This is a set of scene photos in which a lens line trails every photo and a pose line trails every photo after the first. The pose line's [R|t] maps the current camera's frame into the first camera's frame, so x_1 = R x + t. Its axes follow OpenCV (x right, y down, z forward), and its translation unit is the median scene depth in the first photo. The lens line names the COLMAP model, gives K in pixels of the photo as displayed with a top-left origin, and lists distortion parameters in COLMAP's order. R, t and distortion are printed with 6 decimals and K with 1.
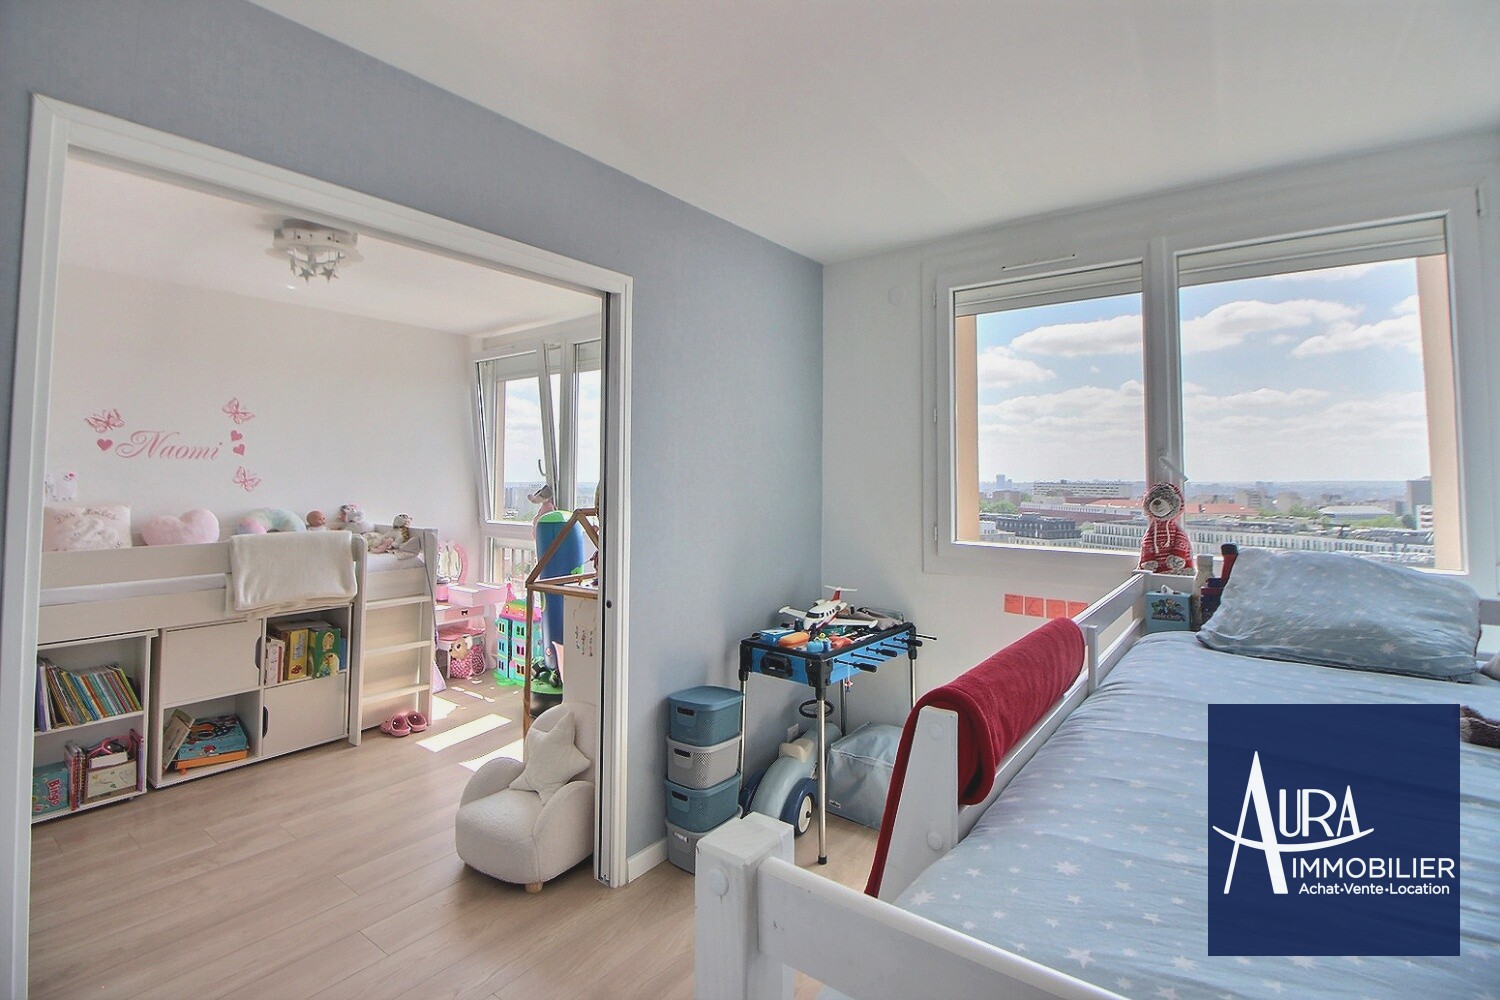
lens RADIAL K [[686.3, 0, 753.4], [0, 686.3, 445.7], [0, 0, 1]] dist [-0.003833, -0.015199]
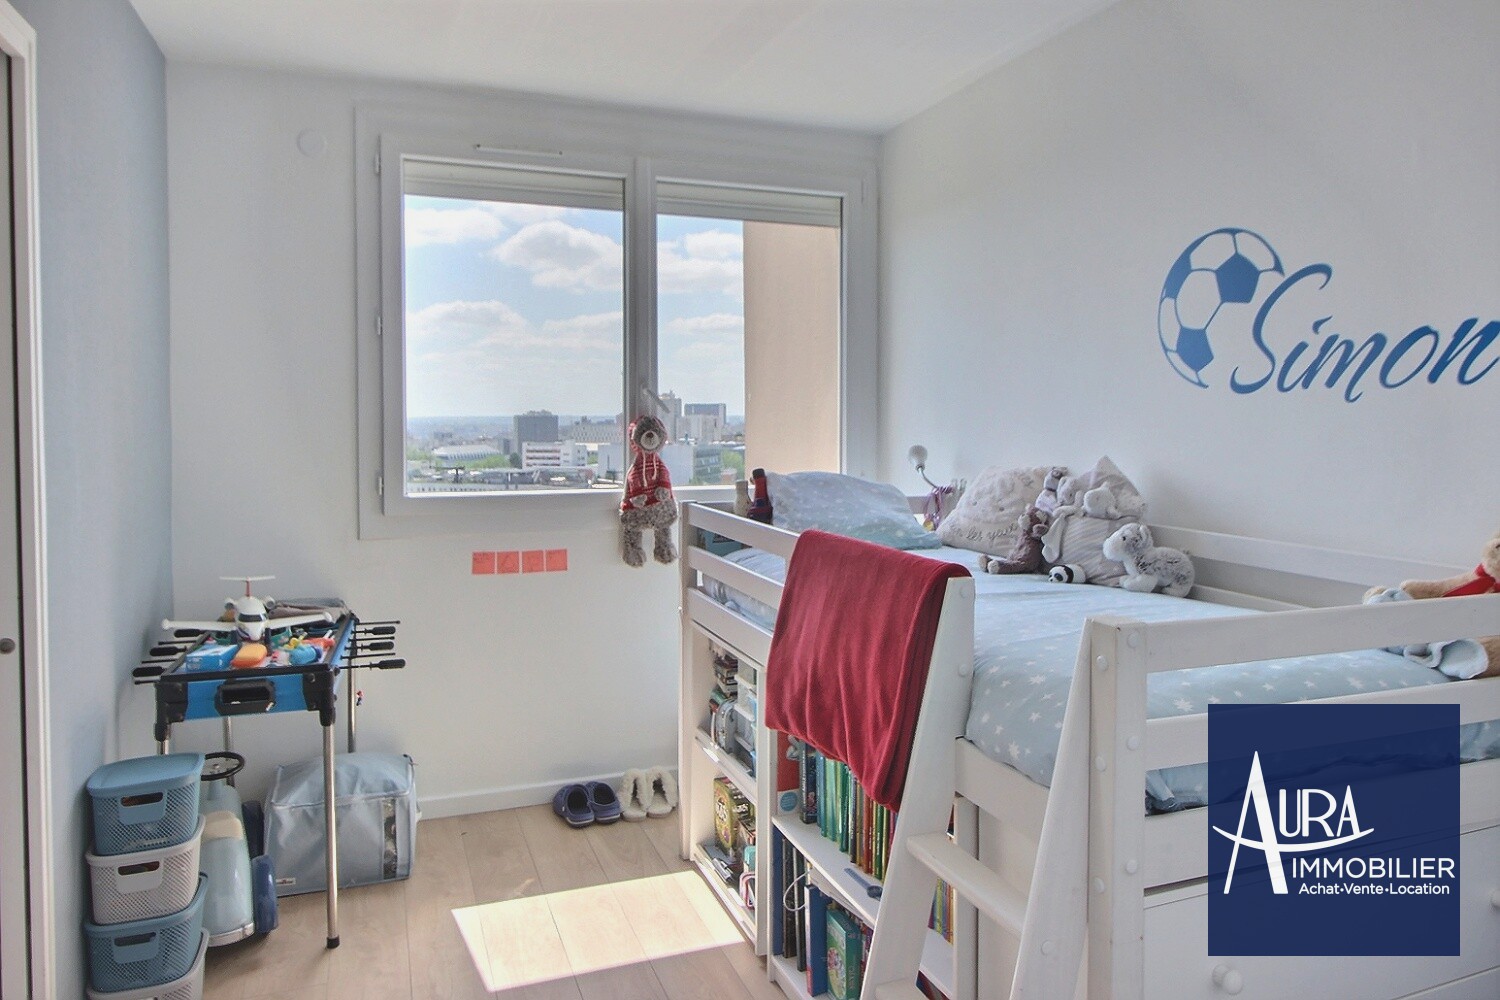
lens RADIAL K [[1007.6, 0, 753.8], [0, 1007.6, 446.3], [0, 0, 1]] dist [0.002393, -0.009848]
pose [[0.537363, -0.031148, 0.842775, -0.524191], [-0.036146, 0.997549, 0.059915, 0.007441], [-0.842576, -0.062659, 0.534920, 0.095131]]
